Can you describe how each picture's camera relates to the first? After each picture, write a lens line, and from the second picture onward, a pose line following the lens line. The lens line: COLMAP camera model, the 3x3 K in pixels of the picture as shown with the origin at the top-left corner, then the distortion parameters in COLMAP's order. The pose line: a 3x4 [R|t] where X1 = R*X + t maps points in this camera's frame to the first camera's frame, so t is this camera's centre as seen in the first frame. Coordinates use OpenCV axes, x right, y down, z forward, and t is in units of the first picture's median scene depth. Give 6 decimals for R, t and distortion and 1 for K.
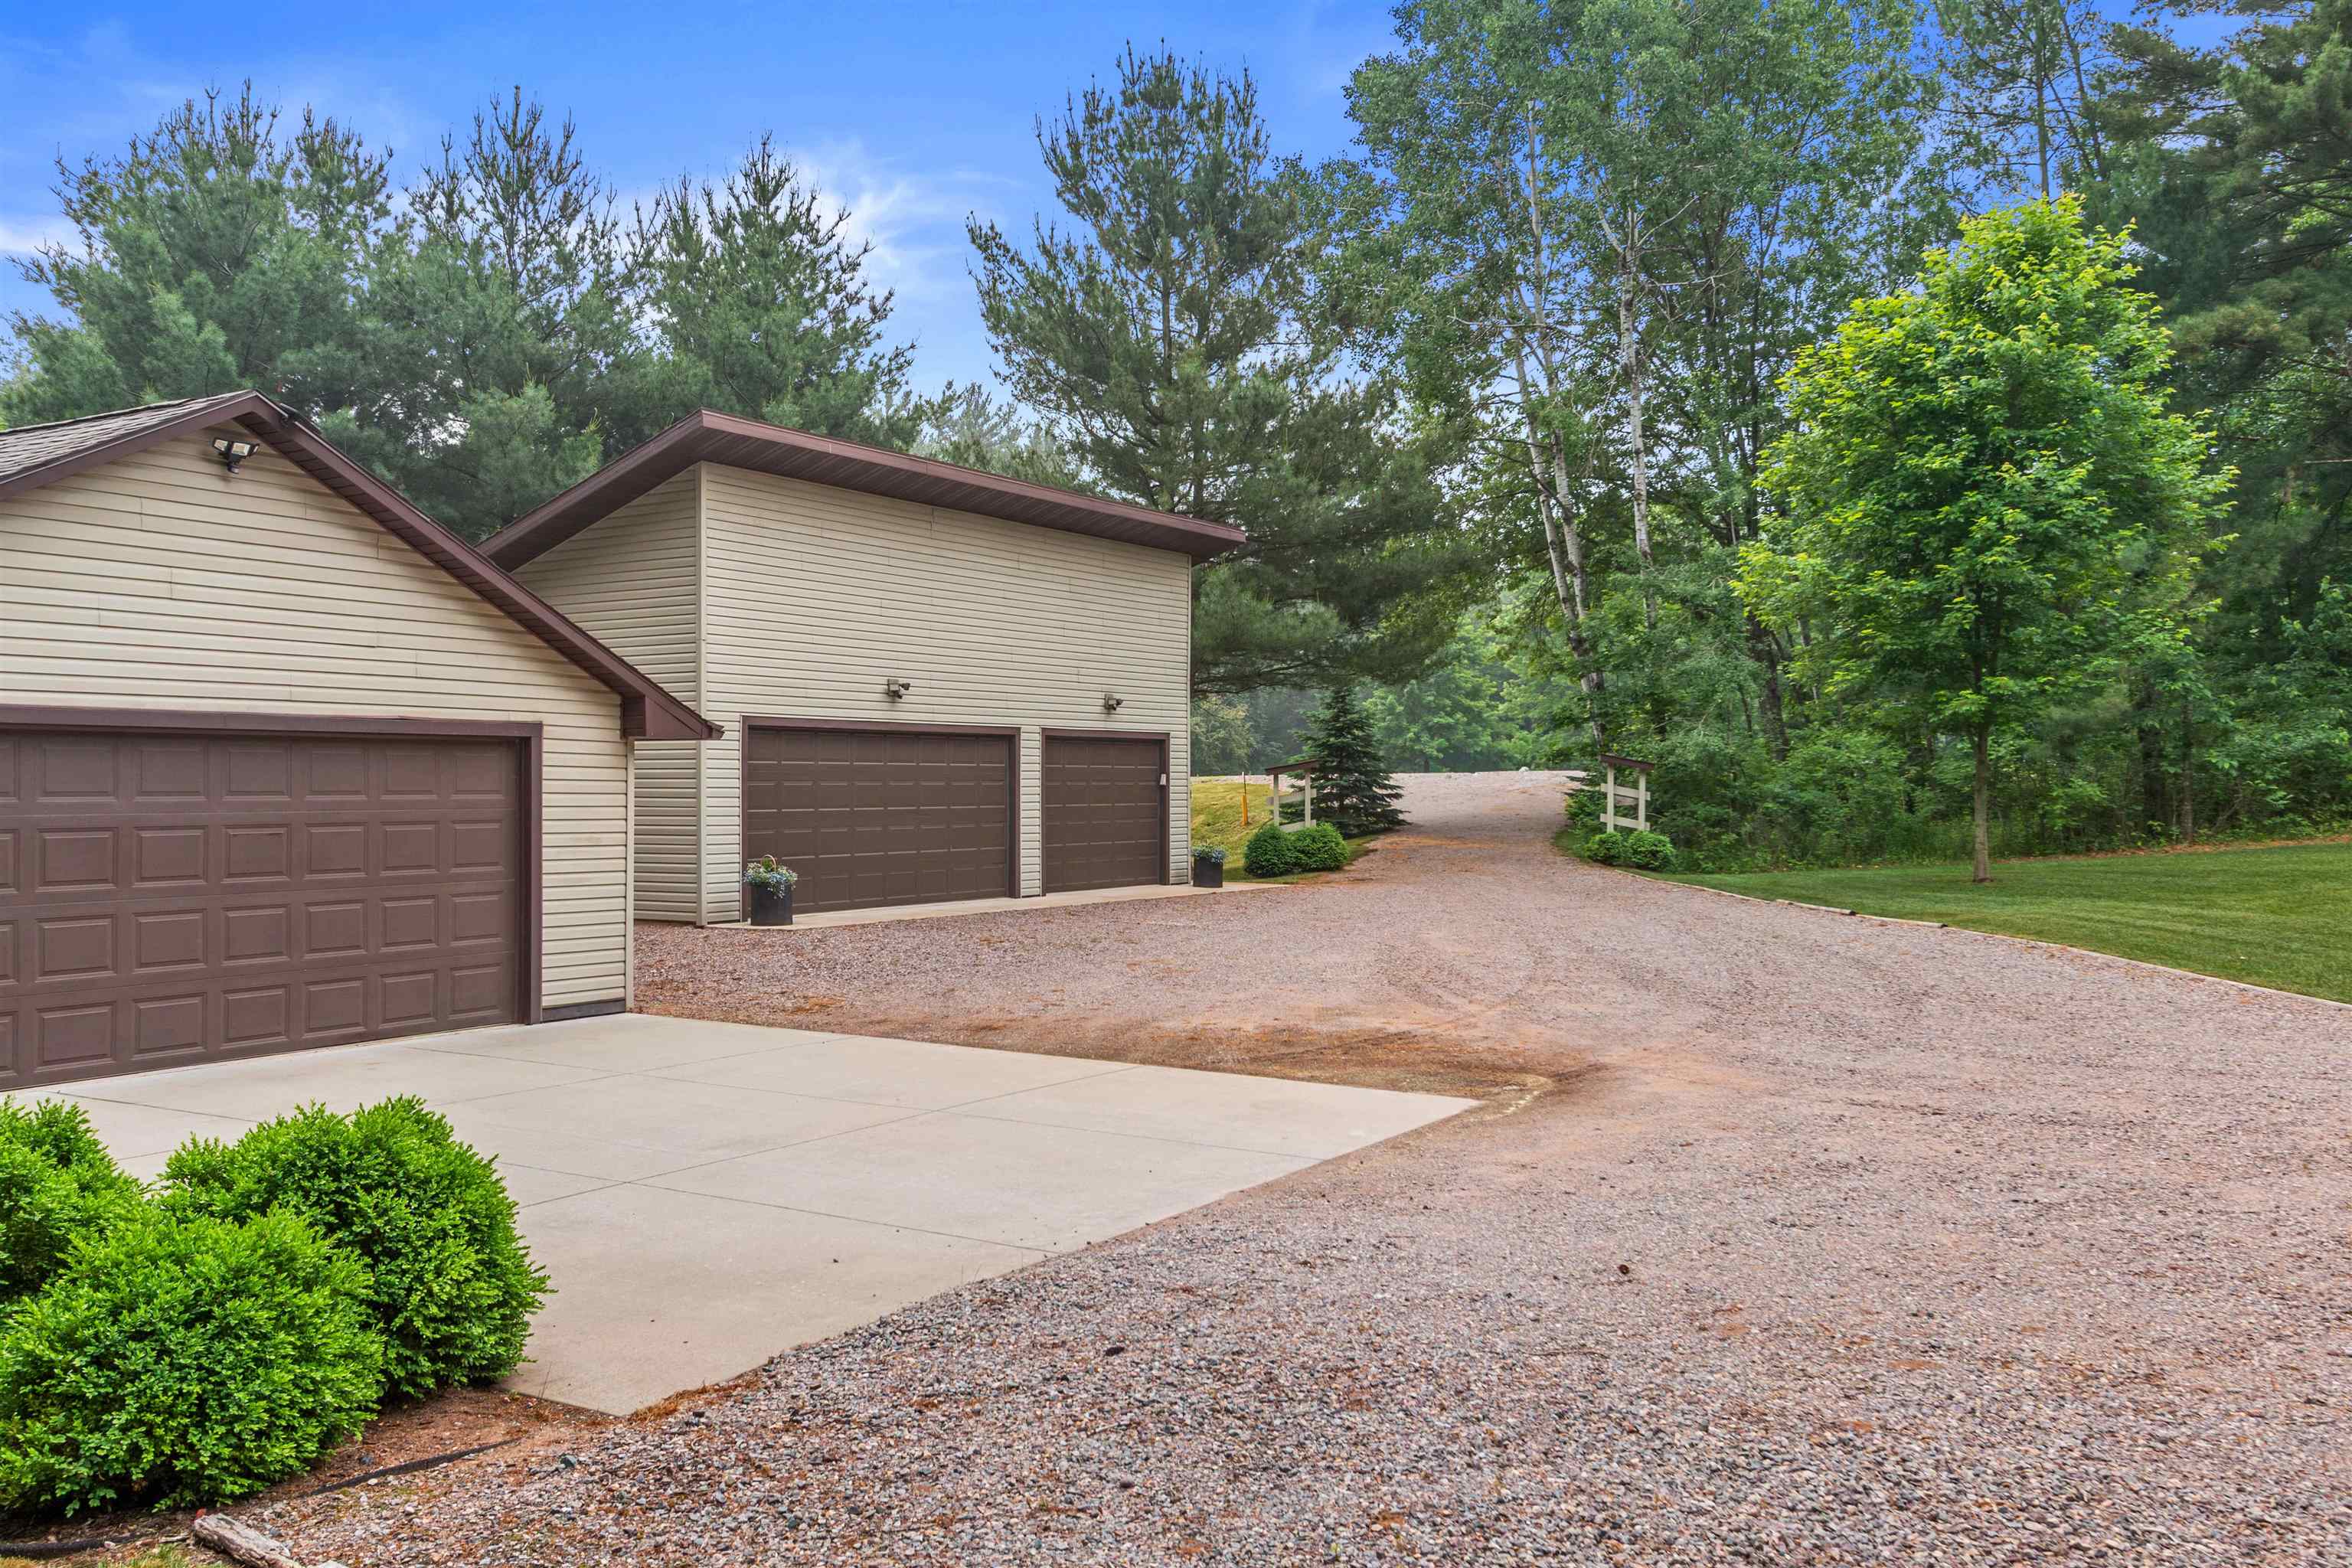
lens RADIAL K [[1898.6, 0, 1176.0], [0, 1898.6, 784.0], [0, 0, 1]] dist [0.005728, 0.003148]
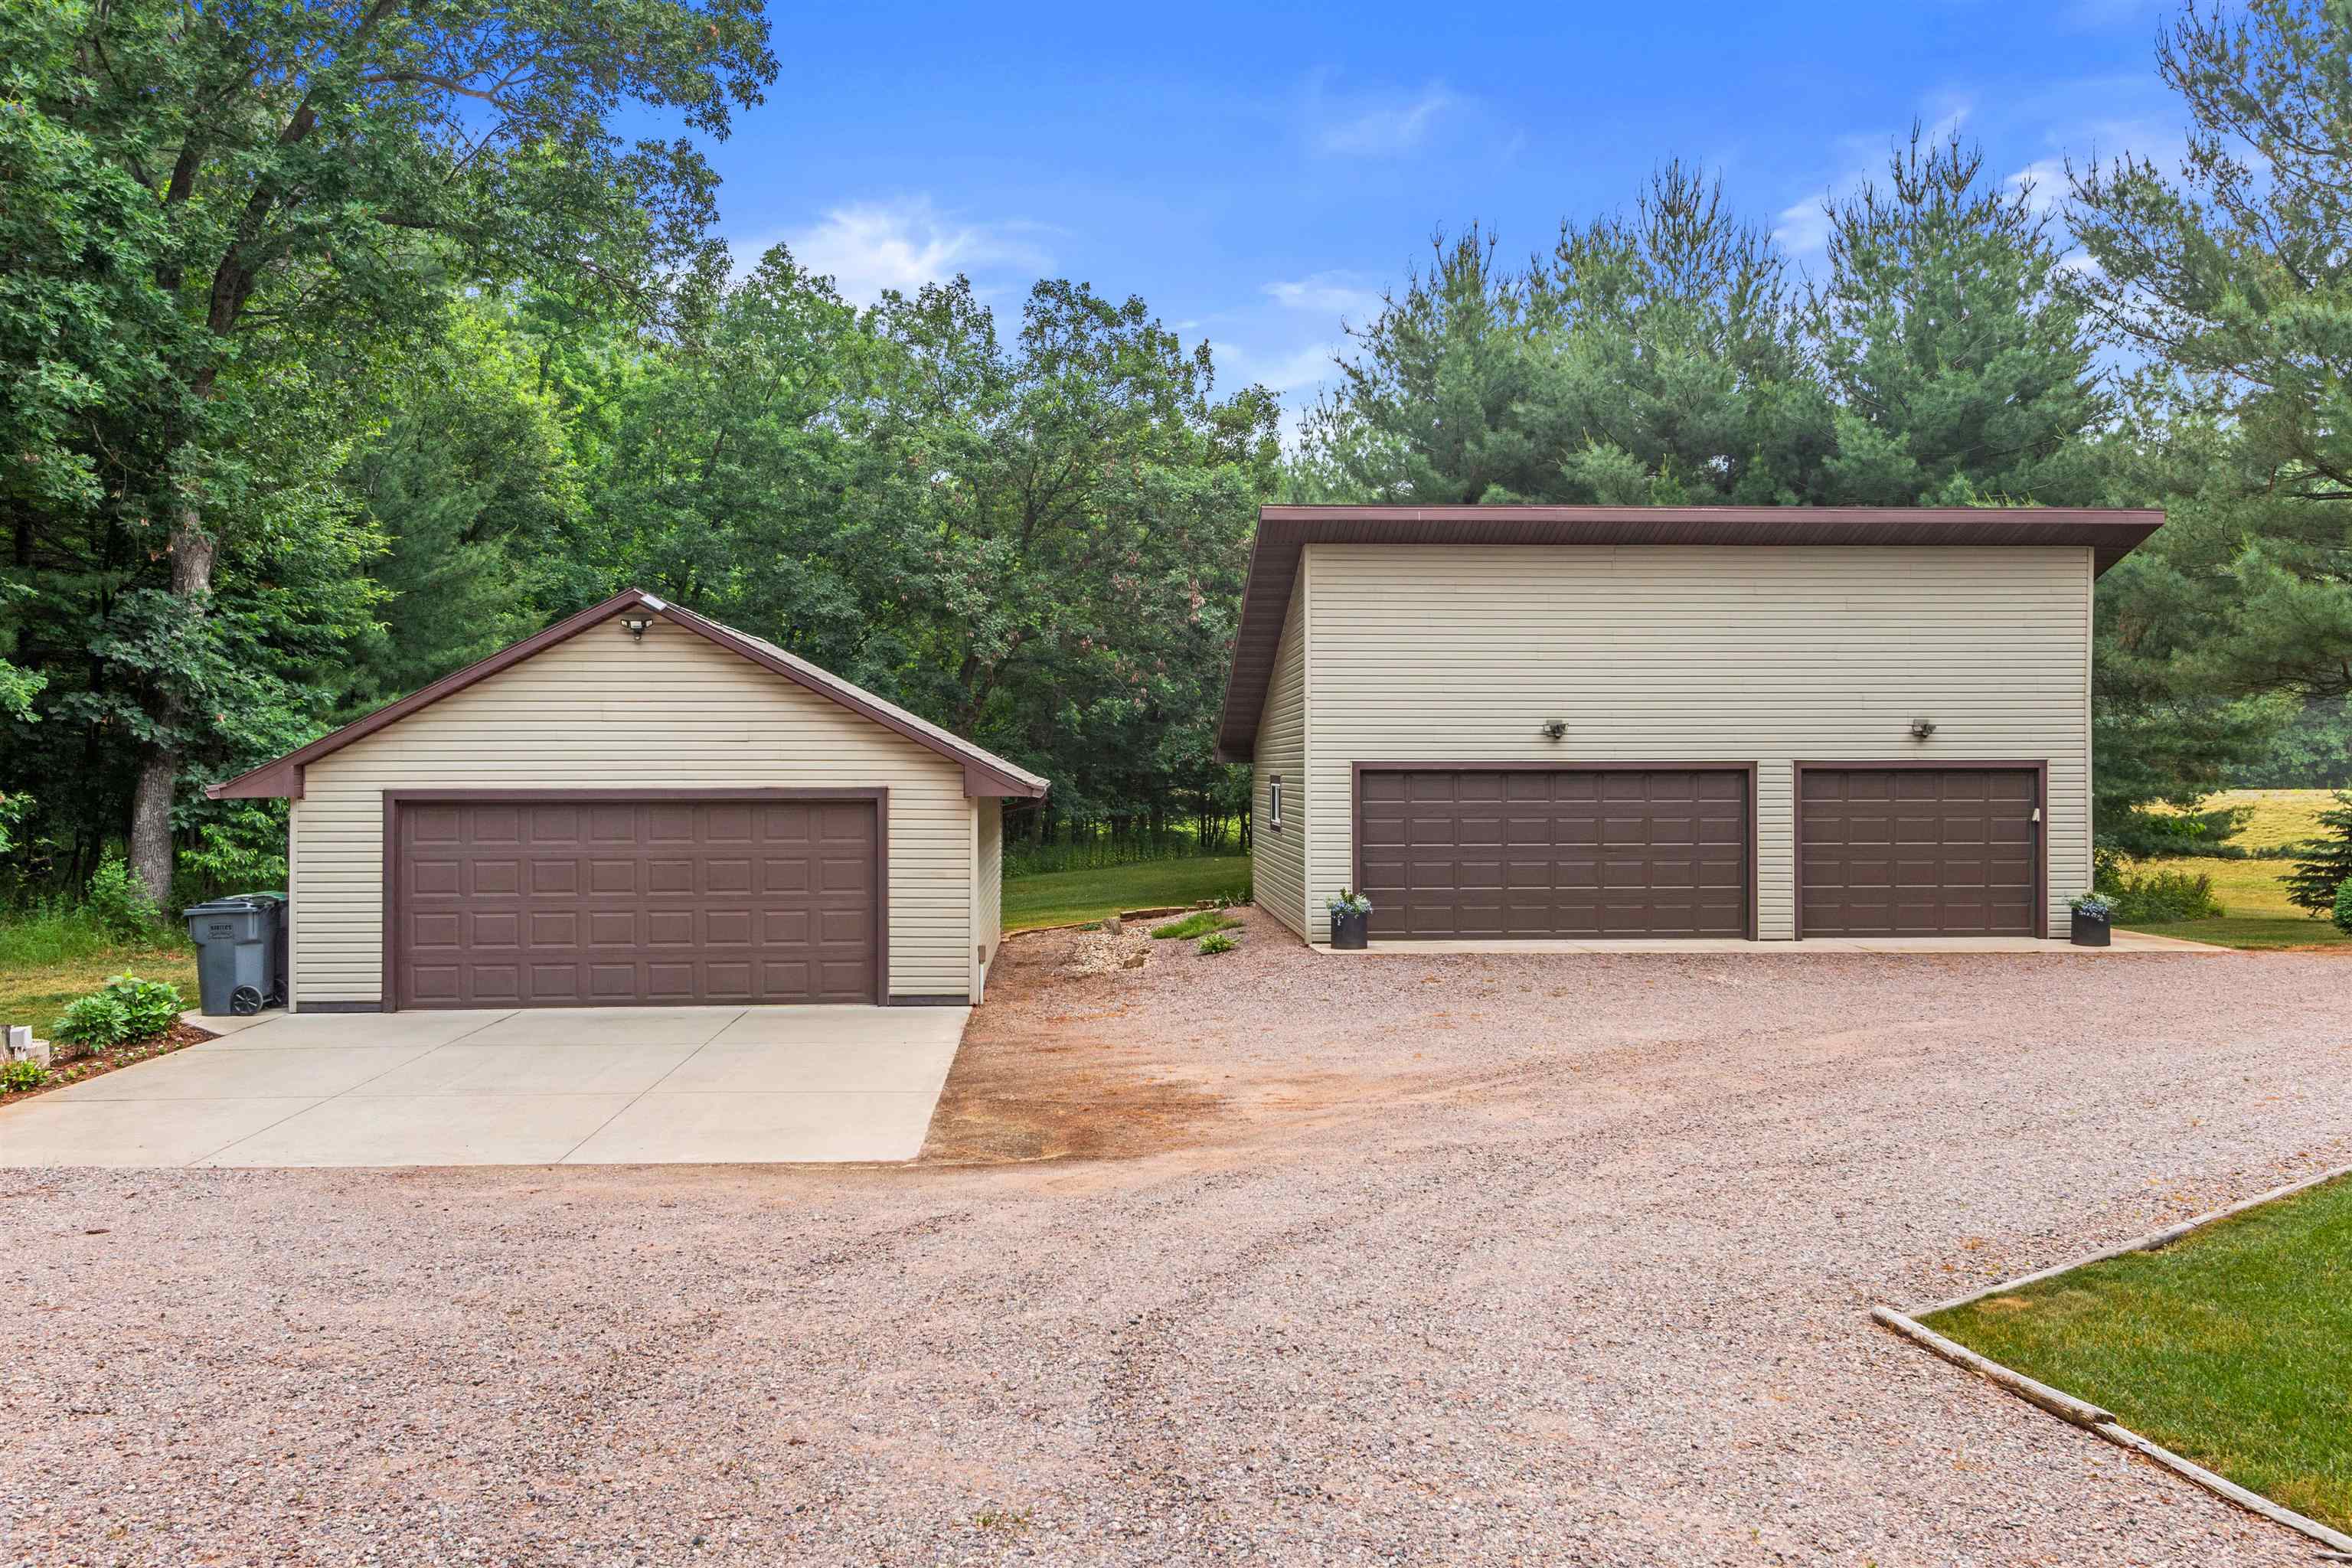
lens RADIAL K [[1826.6, 0, 1176.0], [0, 1826.6, 784.0], [0, 0, 1]] dist [0.003978, -0.005443]
pose [[0.575552, 0.007090, -0.817735, 0.573581], [0.000626, 0.999958, 0.009111, -0.031018], [0.817765, -0.005756, 0.575523, 0.271602]]
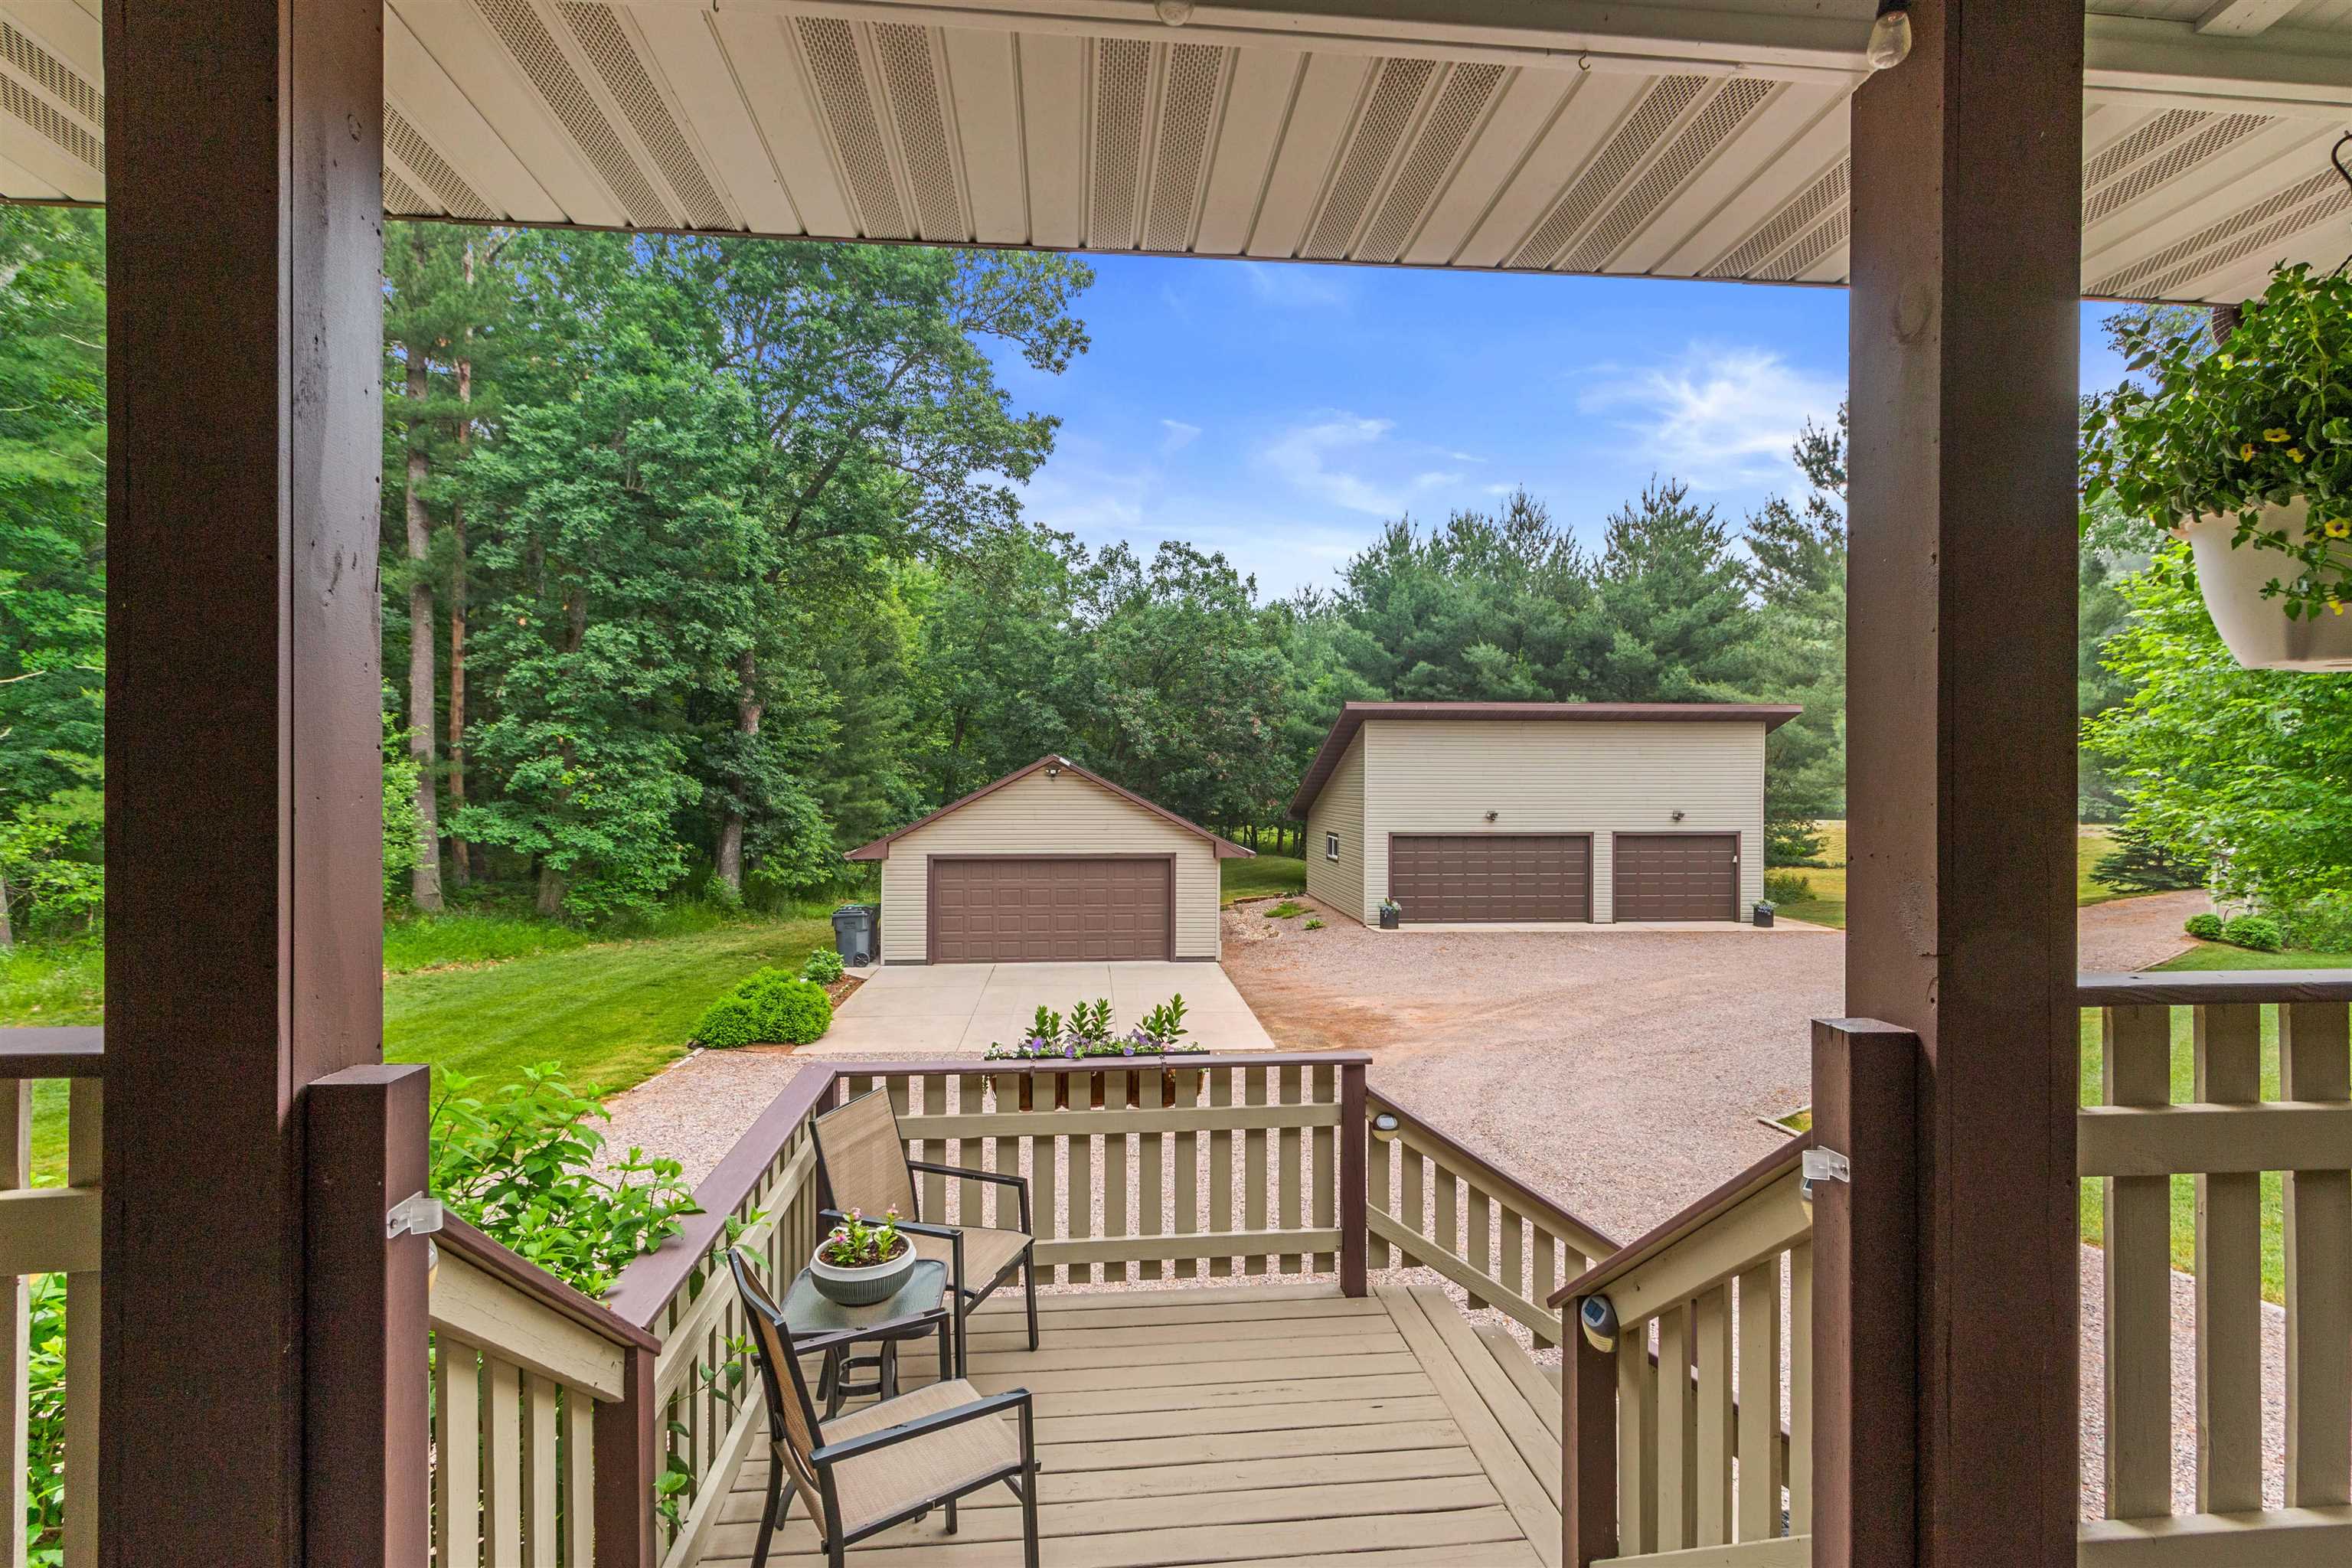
lens RADIAL K [[1100.3, 0, 1176.1], [0, 1100.3, 804.2], [0, 0, 1]] dist [0.000617, 0.000300]
pose [[0.586823, 0.017772, -0.809520, 0.631159], [-0.002731, 0.999797, 0.019969, -0.088902], [0.809711, -0.009508, 0.586752, 0.044260]]
